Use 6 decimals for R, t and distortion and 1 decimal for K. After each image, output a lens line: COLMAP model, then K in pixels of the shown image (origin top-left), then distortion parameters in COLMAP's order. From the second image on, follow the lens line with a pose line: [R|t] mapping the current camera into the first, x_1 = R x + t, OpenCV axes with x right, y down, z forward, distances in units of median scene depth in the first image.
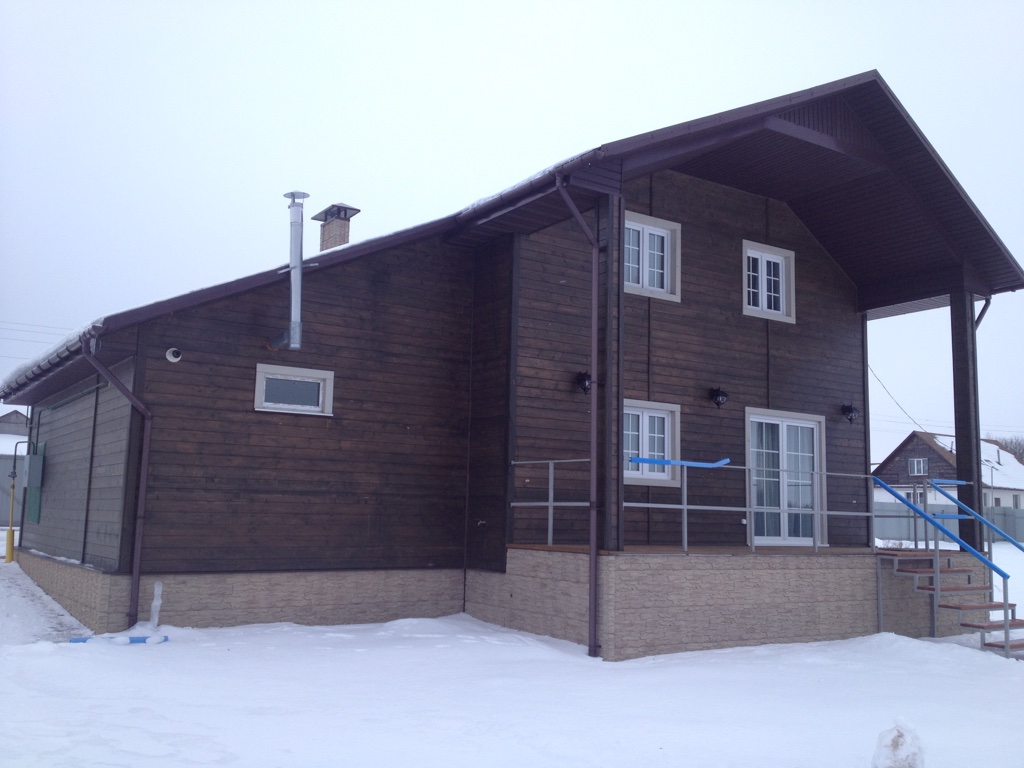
lens RADIAL K [[951.6, 0, 505.7], [0, 951.6, 385.8], [0, 0, 1]] dist [0.210024, -0.505591]
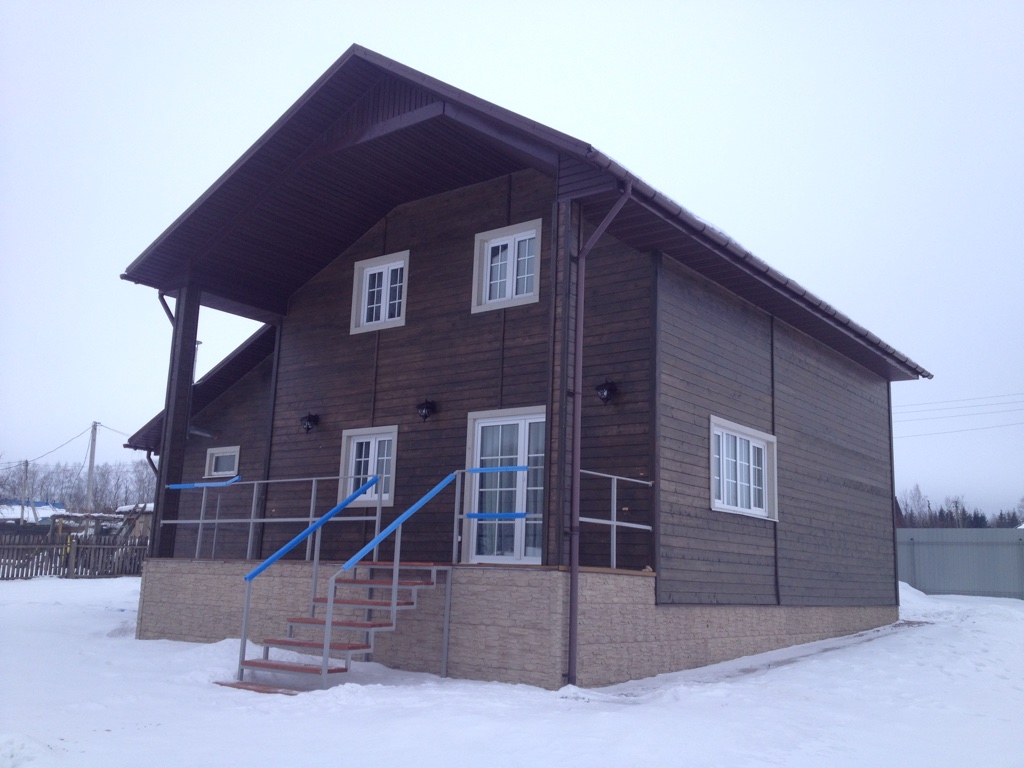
lens RADIAL K [[951.6, 0, 505.7], [0, 951.6, 385.8], [0, 0, 1]] dist [0.210024, -0.505591]
pose [[0.316451, -0.193639, -0.928635, 1.177095], [0.099931, 0.980302, -0.170359, 0.164552], [0.943330, -0.038889, 0.329568, 0.781511]]
